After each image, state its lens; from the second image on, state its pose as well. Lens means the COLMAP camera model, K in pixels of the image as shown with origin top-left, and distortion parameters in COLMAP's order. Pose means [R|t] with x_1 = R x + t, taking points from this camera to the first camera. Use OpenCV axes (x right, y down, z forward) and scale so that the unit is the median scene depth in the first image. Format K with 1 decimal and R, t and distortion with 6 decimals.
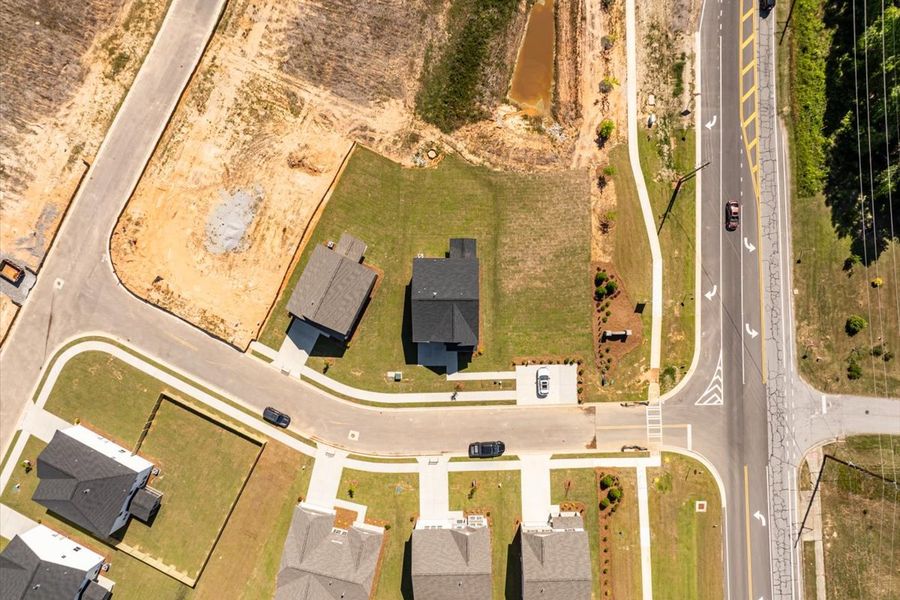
lens RADIAL K [[635.0, 0, 451.2], [0, 635.0, 296.0], [0, 0, 1]] dist [-0.042838, 0.008477]
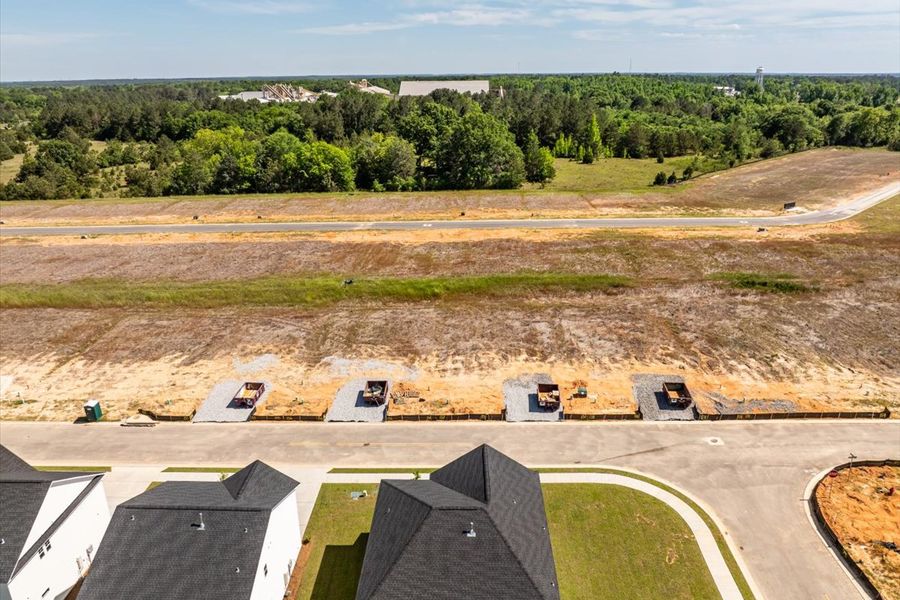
lens RADIAL K [[635.0, 0, 450.9], [0, 635.0, 298.5], [0, 0, 1]] dist [-0.042838, 0.008477]
pose [[0.425537, 0.318470, -0.847050, -0.271849], [-0.904926, 0.155172, -0.396272, 0.422938], [0.005238, 0.935146, 0.354223, 0.660534]]
